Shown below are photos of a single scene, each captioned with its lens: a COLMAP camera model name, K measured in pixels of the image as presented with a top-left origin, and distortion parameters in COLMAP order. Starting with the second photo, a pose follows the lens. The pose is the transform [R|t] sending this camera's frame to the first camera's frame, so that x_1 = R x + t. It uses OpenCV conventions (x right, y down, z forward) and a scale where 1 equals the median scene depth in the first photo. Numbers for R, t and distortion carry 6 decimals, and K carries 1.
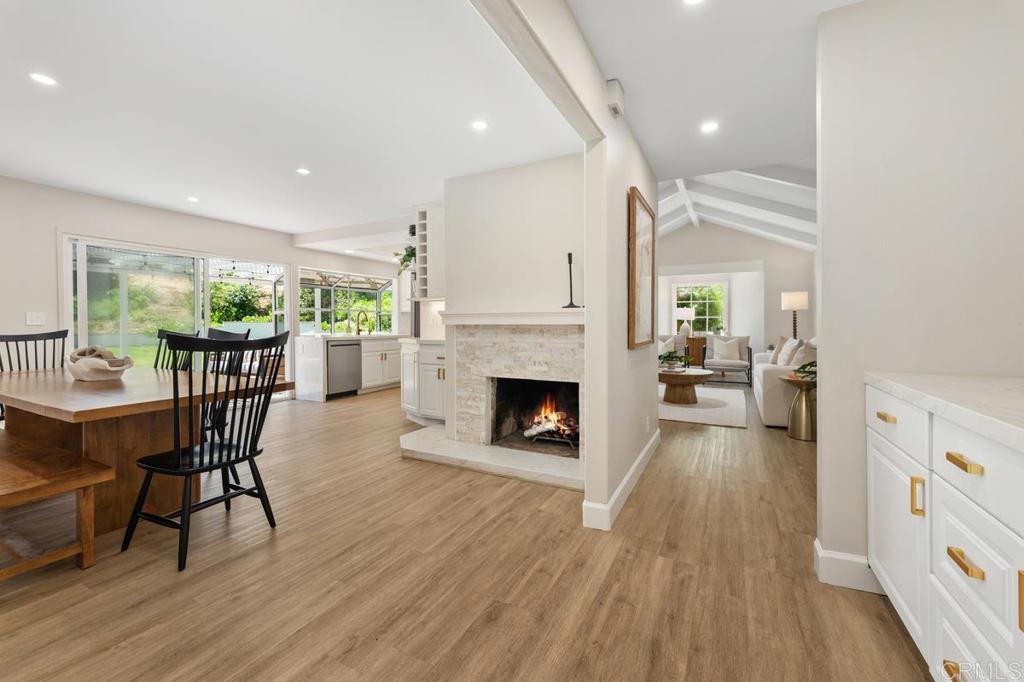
lens RADIAL K [[419.9, 0, 513.7], [0, 419.9, 326.0], [0, 0, 1]] dist [0.000897, -0.000258]
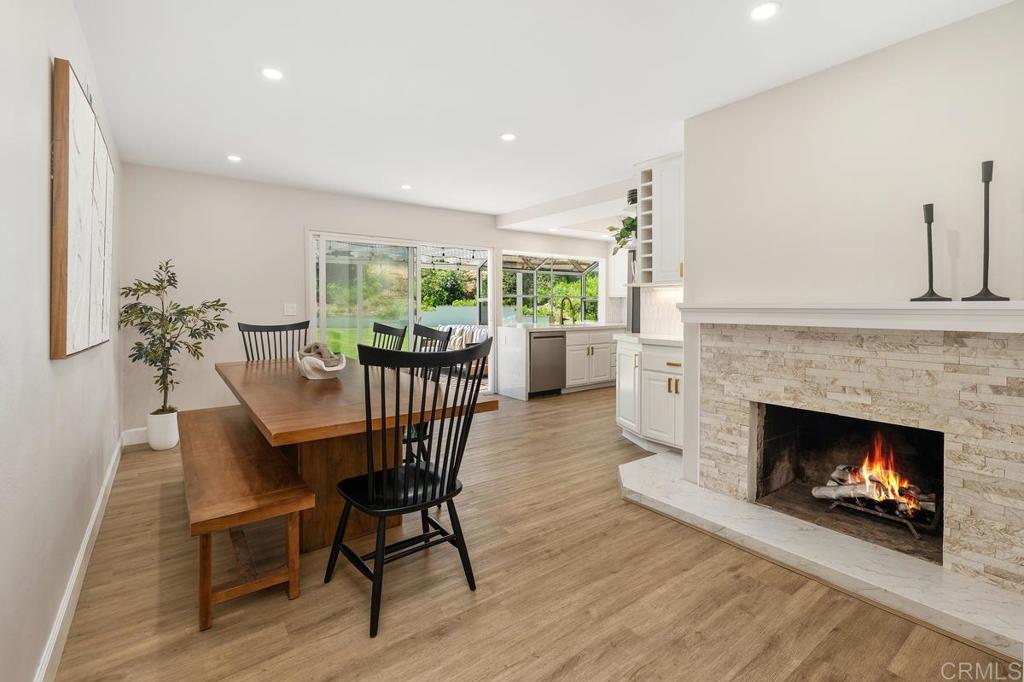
lens RADIAL K [[466.1, 0, 509.6], [0, 466.1, 310.4], [0, 0, 1]] dist [-0.000543, -0.000072]
pose [[0.898744, 0.007467, -0.438410, -0.081102], [-0.005657, 0.999969, 0.005434, -0.024724], [0.438437, -0.002403, 0.898759, 0.150992]]
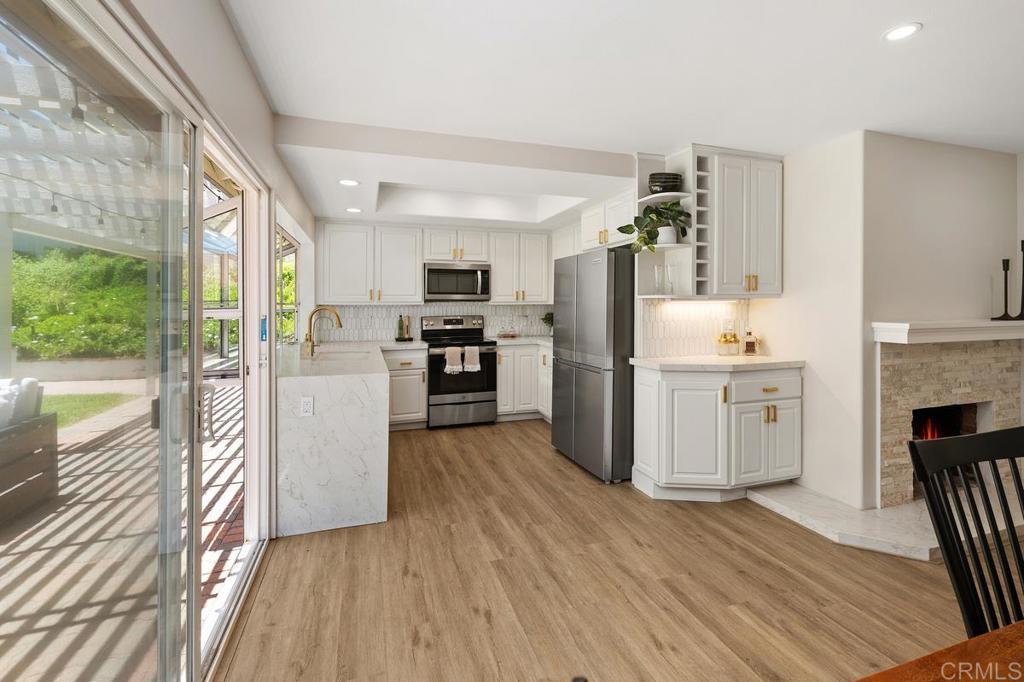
lens RADIAL K [[428.9, 0, 508.0], [0, 428.9, 305.4], [0, 0, 1]] dist [0.000938, 0.000133]
pose [[0.698319, 0.000833, 0.715786, -1.055259], [0.004139, 0.999978, -0.005203, -0.060918], [-0.715774, 0.006596, 0.698301, 0.923128]]
